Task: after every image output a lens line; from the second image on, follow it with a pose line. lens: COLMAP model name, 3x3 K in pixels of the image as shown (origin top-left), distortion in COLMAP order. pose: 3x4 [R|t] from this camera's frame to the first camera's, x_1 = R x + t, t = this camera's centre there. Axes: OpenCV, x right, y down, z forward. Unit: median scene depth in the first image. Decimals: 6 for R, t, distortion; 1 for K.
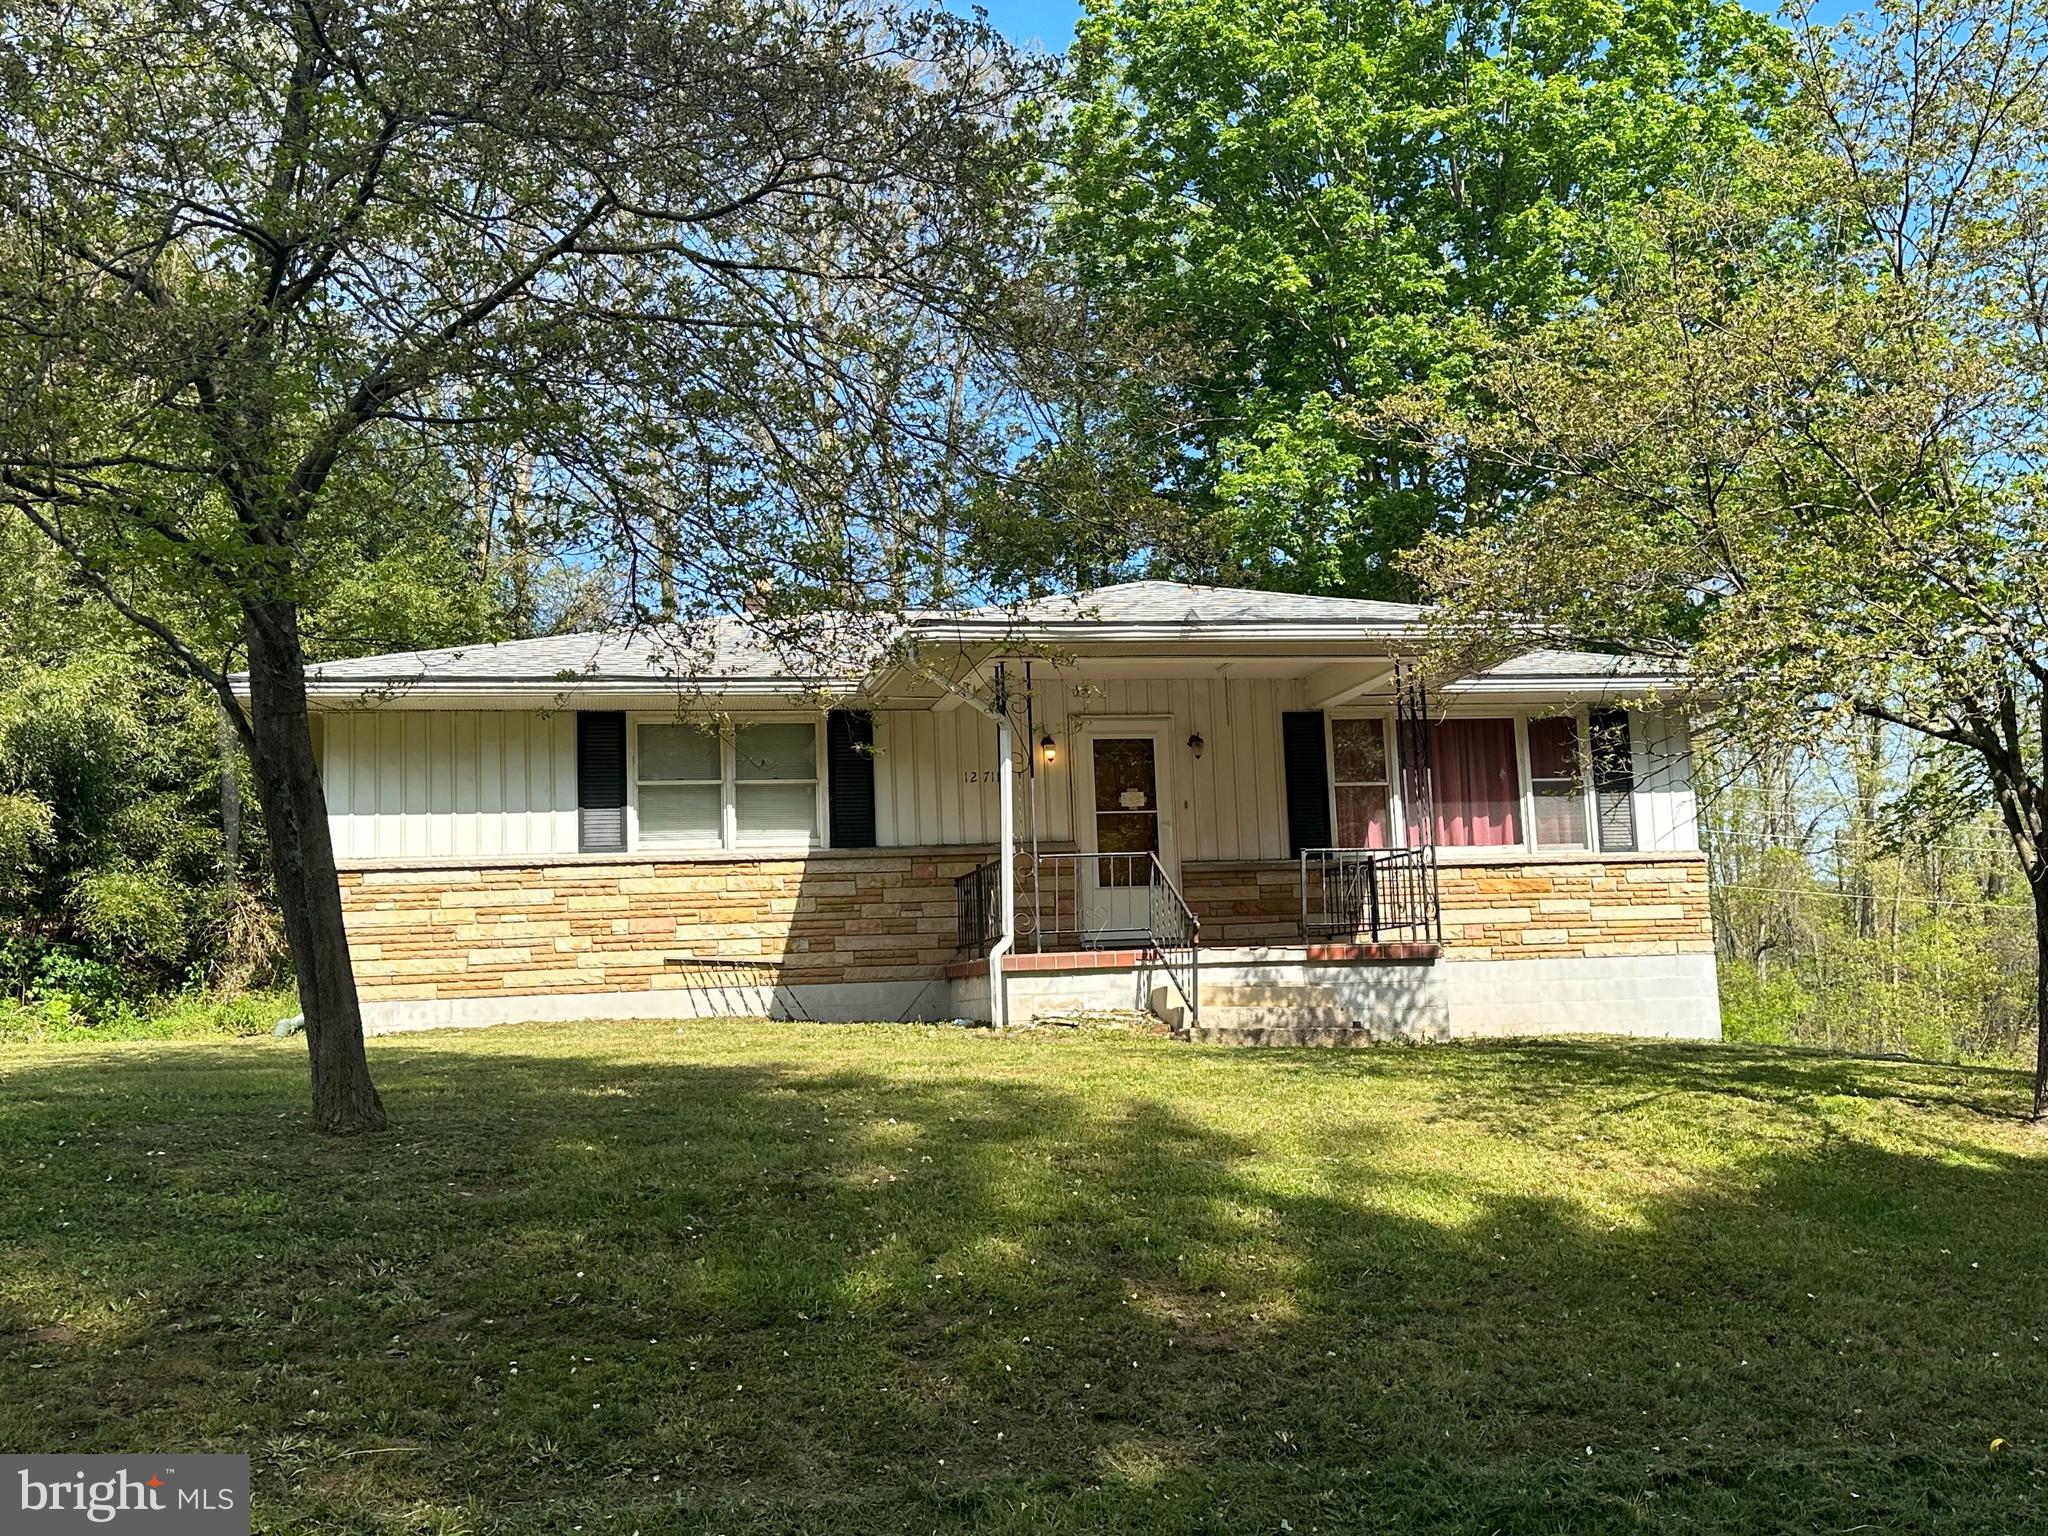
lens RADIAL K [[2122.8, 0, 1012.5], [0, 2122.8, 770.5], [0, 0, 1]] dist [0.150645, -0.285832]
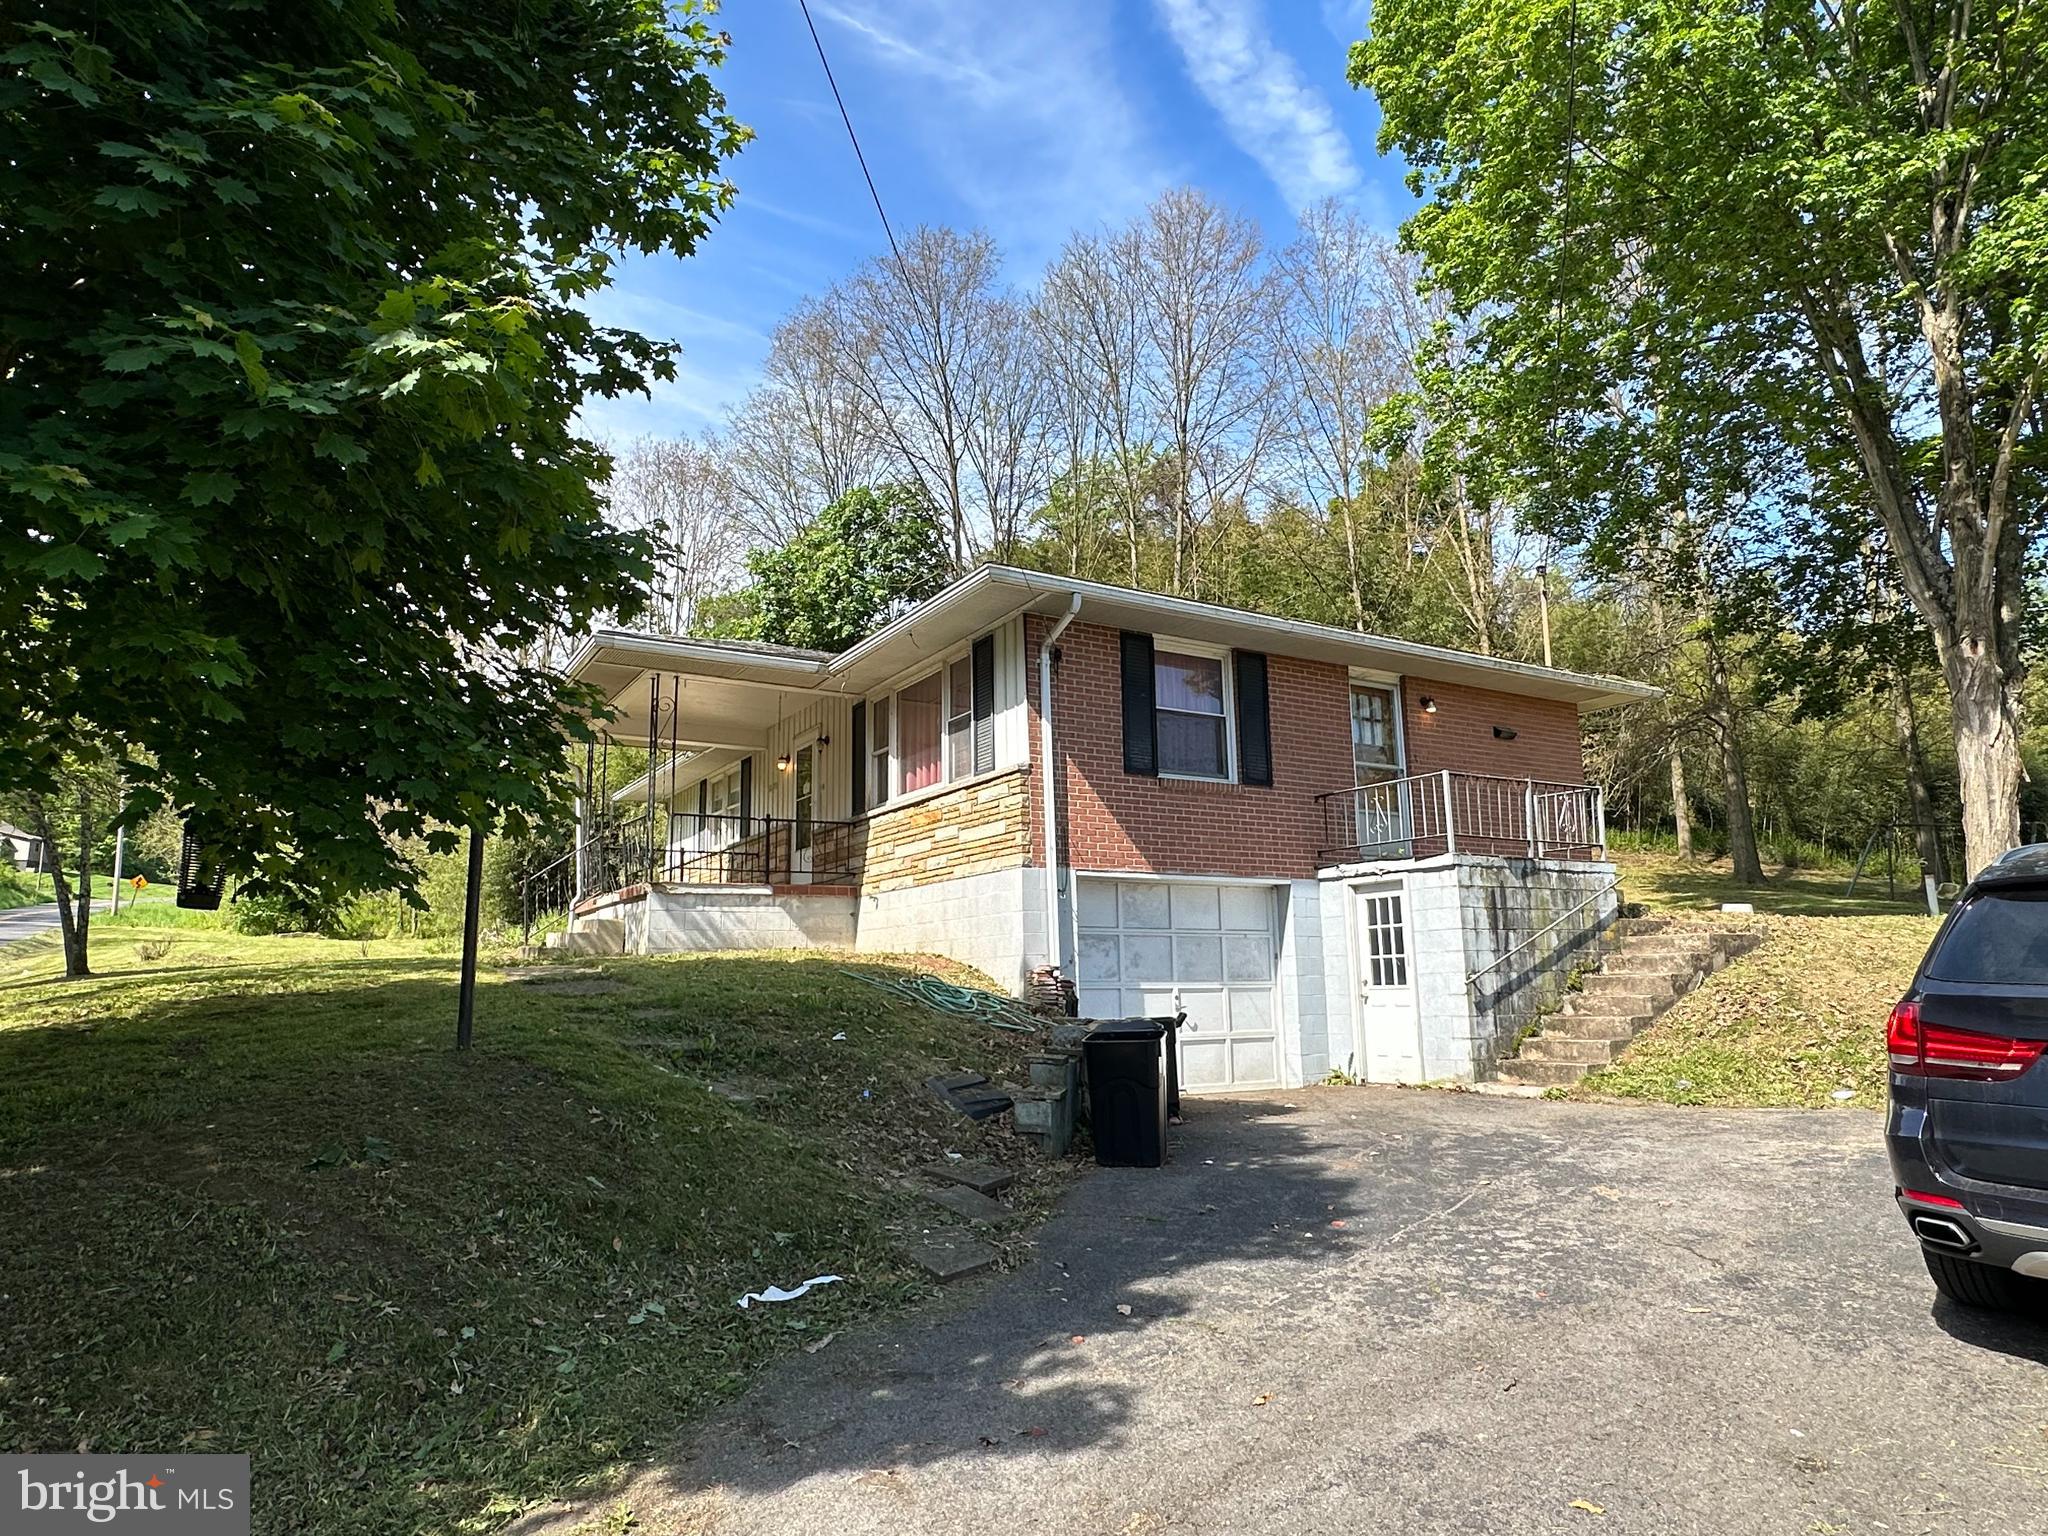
lens RADIAL K [[1248.0, 0, 1016.2], [0, 1248.0, 775.4], [0, 0, 1]] dist [-0.006313, 0.000280]
pose [[0.302882, -0.128380, -0.944342, 0.943892], [0.117452, 0.988360, -0.096693, 0.108308], [0.945763, -0.081629, 0.314435, 0.910892]]
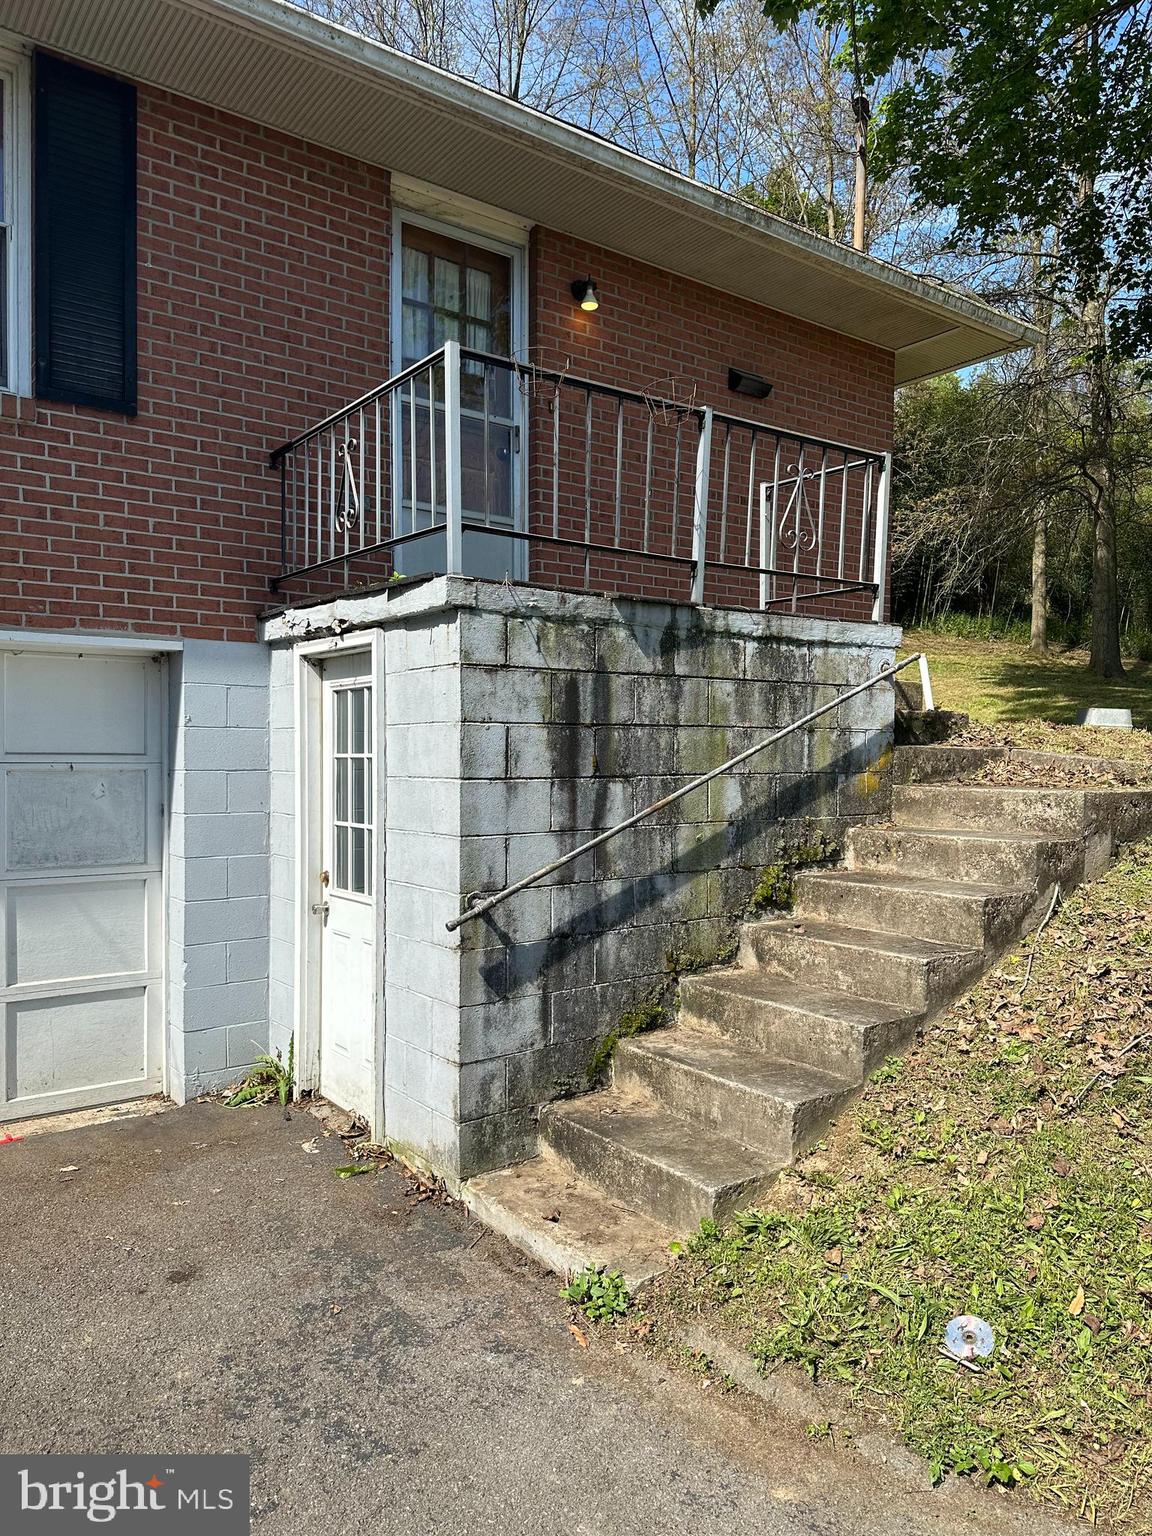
lens RADIAL K [[1075.5, 0, 583.5], [0, 1075.5, 787.0], [0, 0, 1]] dist [0.121040, -0.184579]
pose [[0.401441, 0.068332, -0.913332, 0.609994], [0.089184, 0.989558, 0.113234, 0.130482], [0.911533, -0.126911, 0.391155, 1.250498]]
